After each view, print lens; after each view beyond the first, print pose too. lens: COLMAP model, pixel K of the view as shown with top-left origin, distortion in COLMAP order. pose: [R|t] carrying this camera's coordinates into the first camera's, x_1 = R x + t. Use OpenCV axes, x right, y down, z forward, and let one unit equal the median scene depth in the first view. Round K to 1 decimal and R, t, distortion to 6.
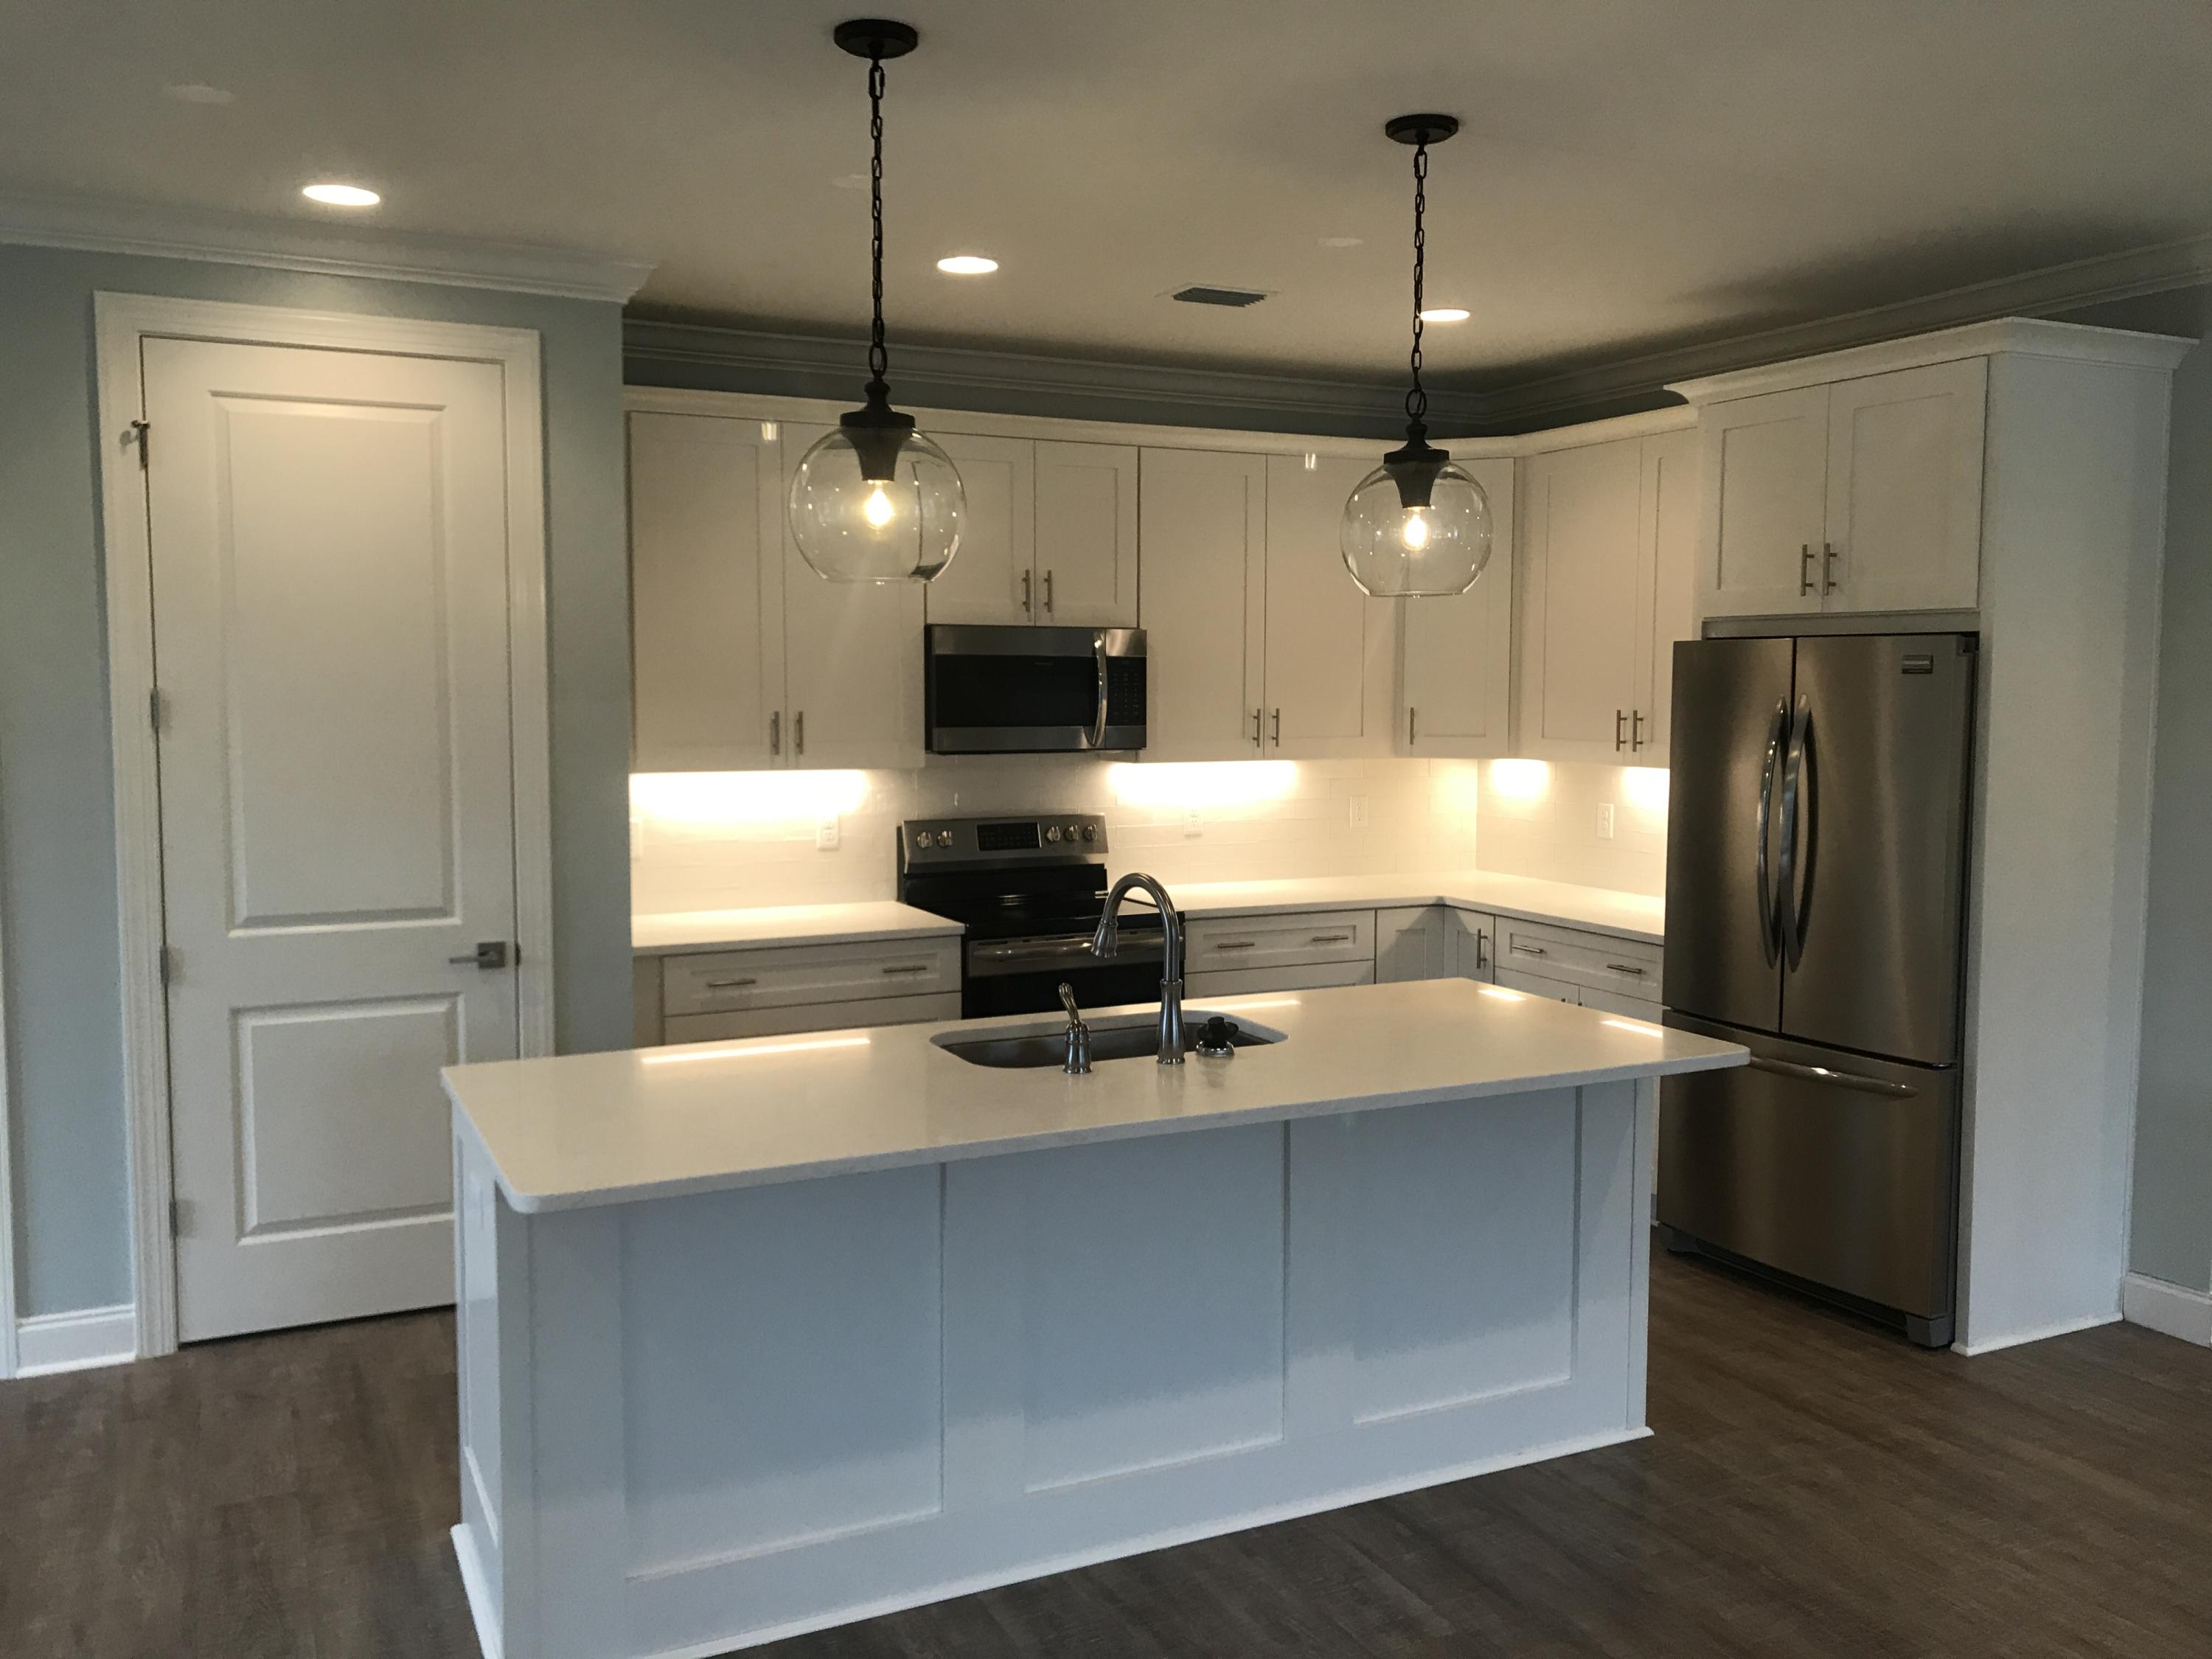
lens RADIAL K [[1805.8, 0, 1108.7], [0, 1805.8, 820.0], [0, 0, 1]] dist [0.043947, -0.072992]
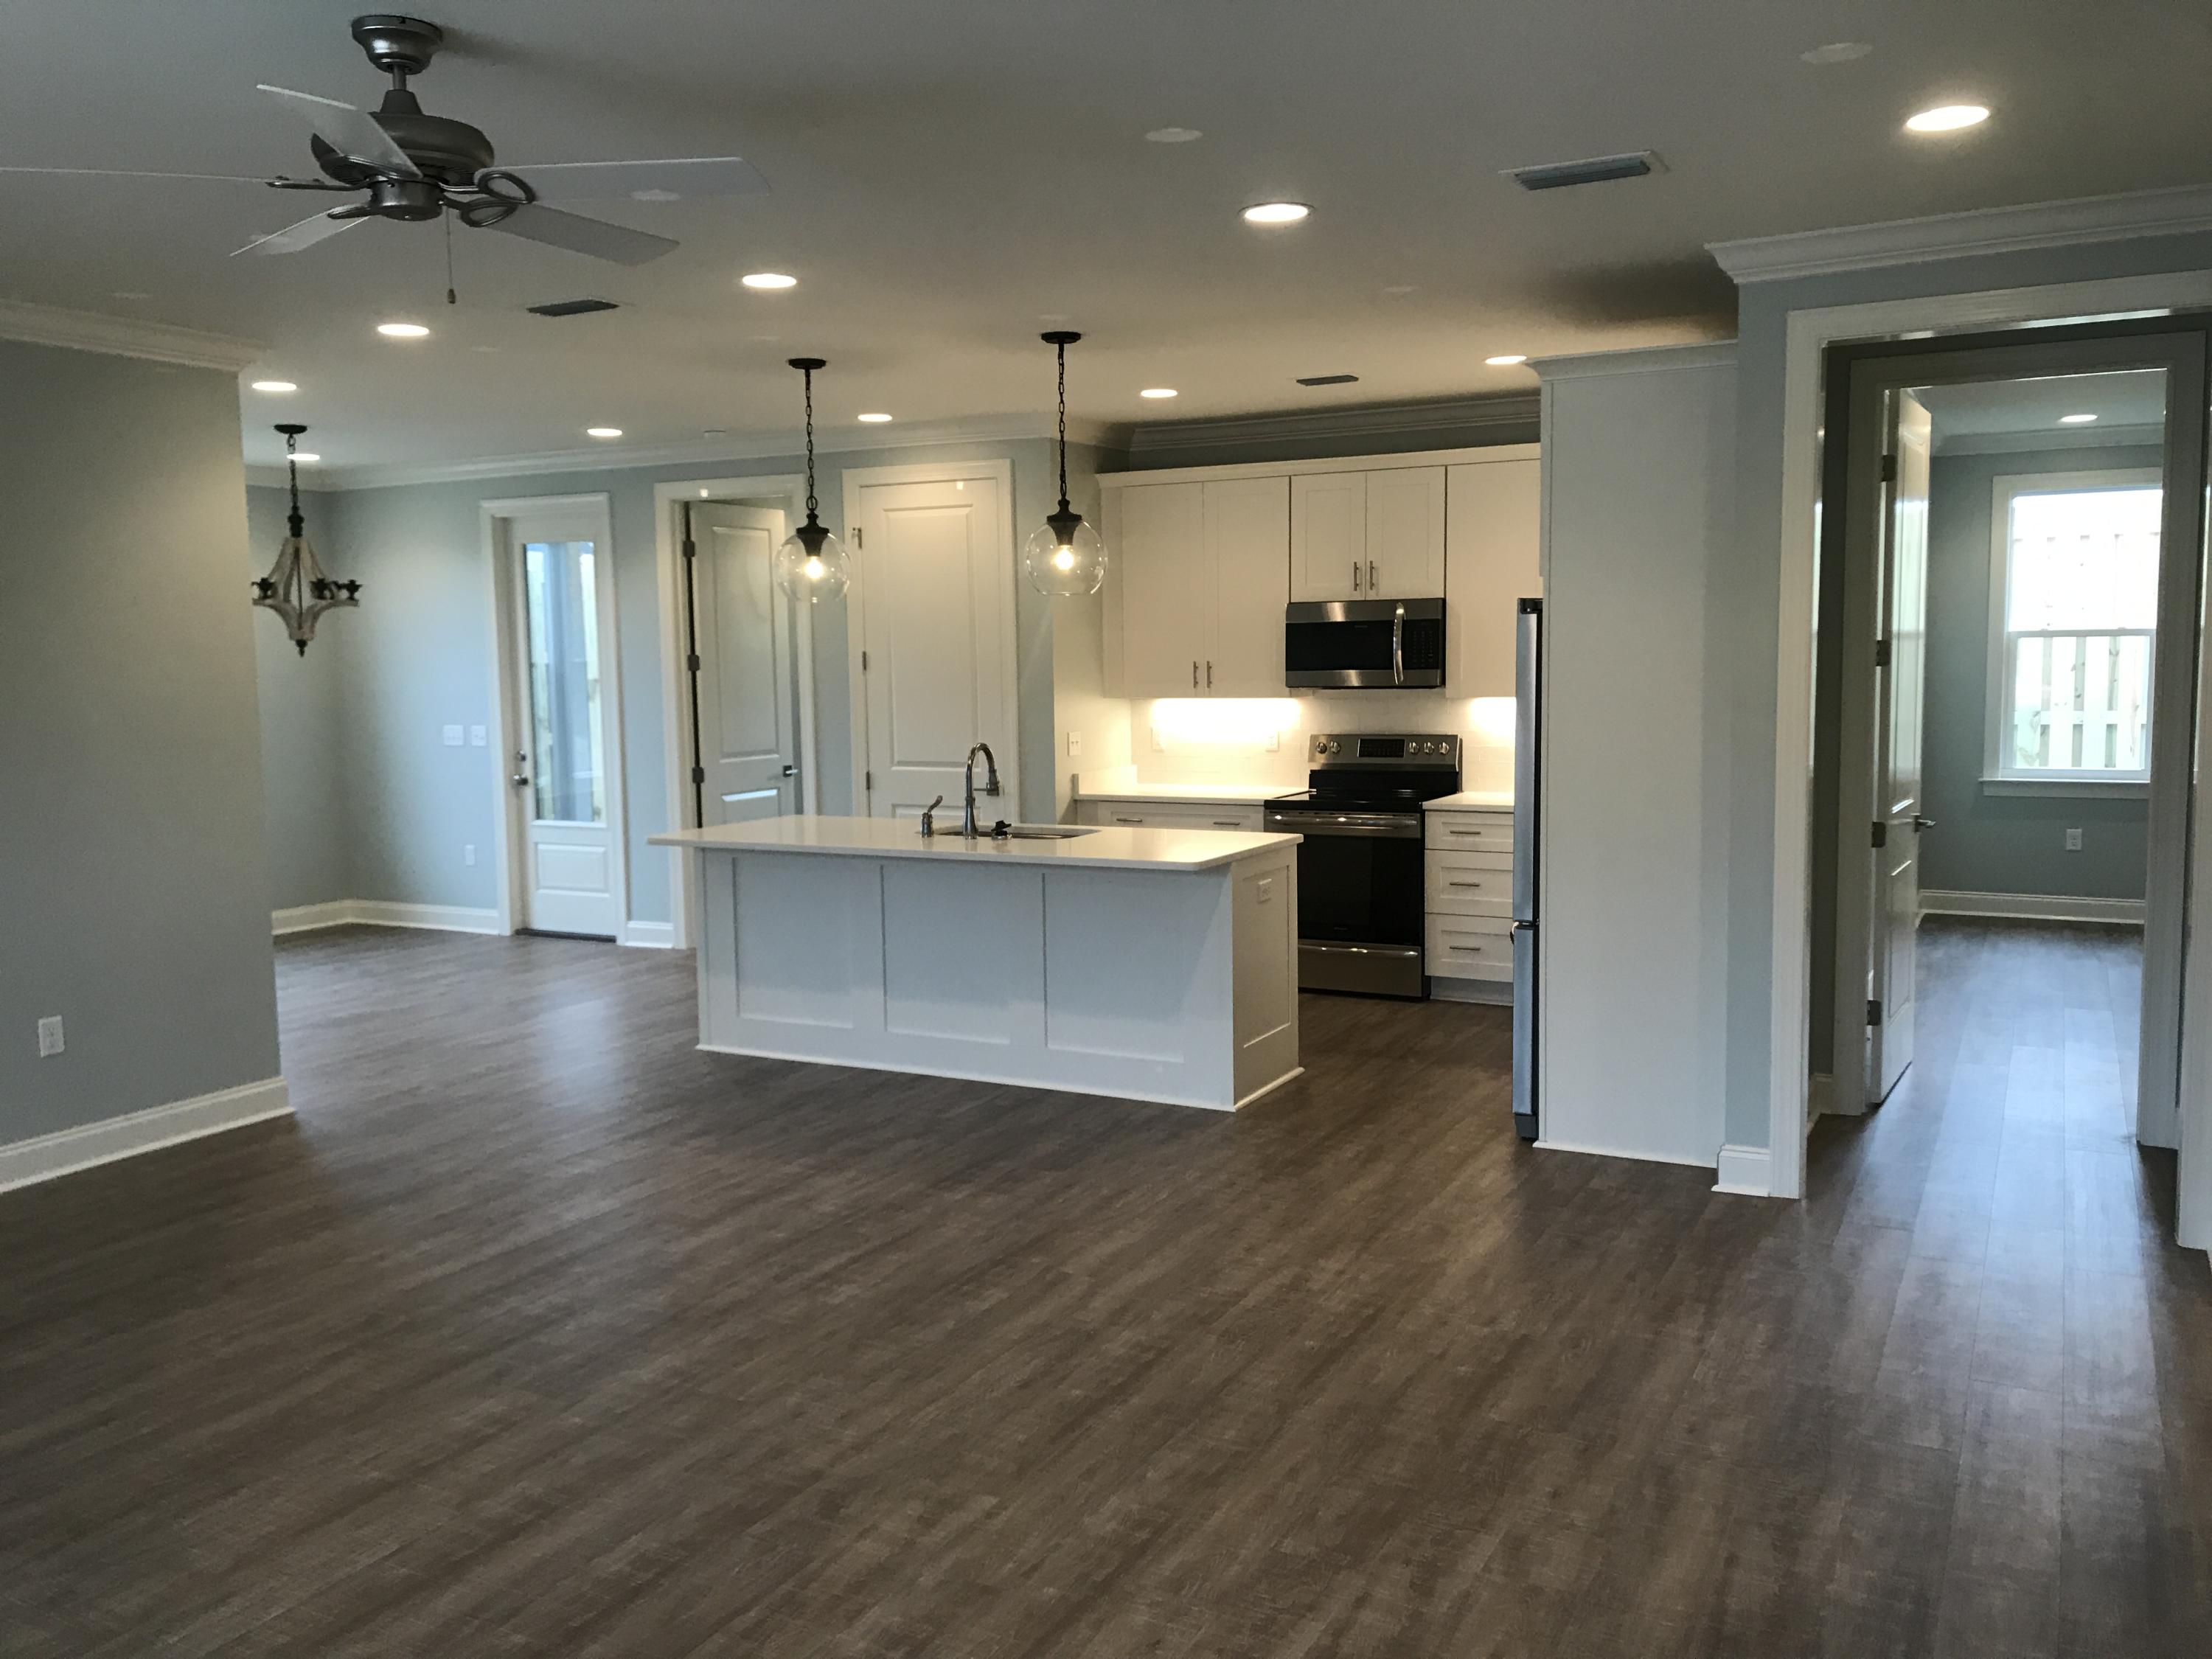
lens RADIAL K [[1805.8, 0, 1108.7], [0, 1805.8, 820.0], [0, 0, 1]] dist [0.043947, -0.072992]
pose [[0.587832, 0.065315, -0.806342, 1.306038], [-0.048419, 0.997789, 0.045525, 0.014820], [0.807533, 0.012281, 0.589695, -0.022965]]
